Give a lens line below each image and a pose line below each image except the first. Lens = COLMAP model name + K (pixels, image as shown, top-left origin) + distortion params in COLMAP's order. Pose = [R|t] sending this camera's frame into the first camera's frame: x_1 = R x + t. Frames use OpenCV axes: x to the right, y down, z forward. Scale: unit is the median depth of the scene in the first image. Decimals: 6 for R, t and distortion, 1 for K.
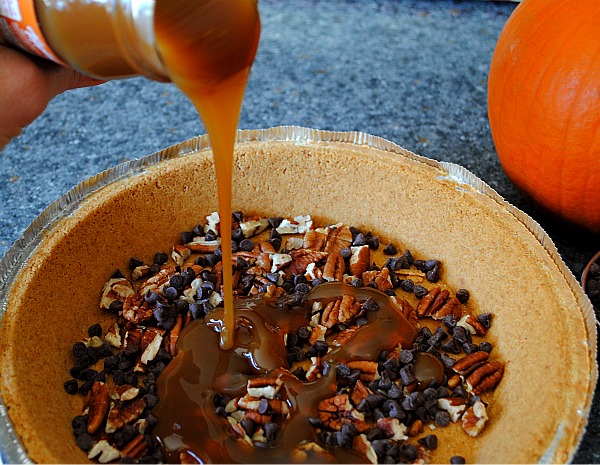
lens RADIAL K [[1134.9, 0, 273.1], [0, 1134.9, 237.2], [0, 0, 1]] dist [0.050449, 0.000000]
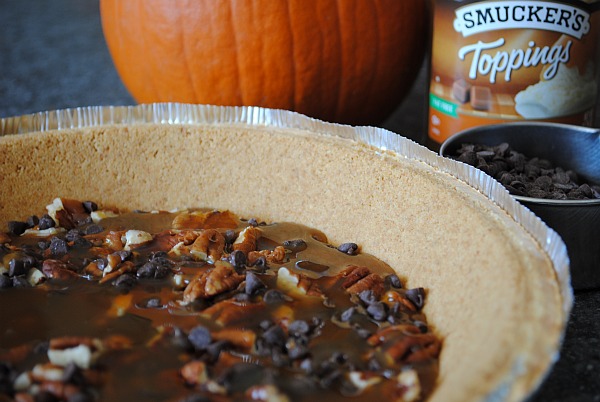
lens RADIAL K [[1134.4, 0, 300.3], [0, 1134.4, 200.5], [0, 0, 1]] dist [0.058315, 0.000000]
pose [[0.999664, -0.008392, 0.024527, 0.099417], [0.015715, 0.948658, -0.315912, 0.240836], [-0.020616, 0.316191, 0.948471, 0.319753]]
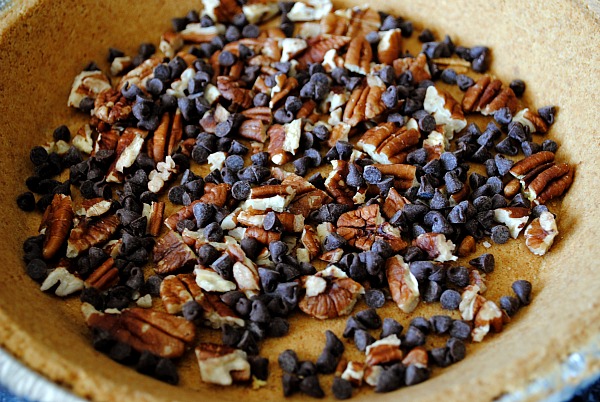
lens RADIAL K [[987.0, 0, 308.0], [0, 987.0, 195.8], [0, 0, 1]] dist [0.027009, 0.000000]
pose [[0.999886, -0.013826, 0.006003, 0.012595], [0.013200, 0.995475, 0.094107, 0.063089], [-0.007277, -0.094017, 0.995544, 0.305118]]
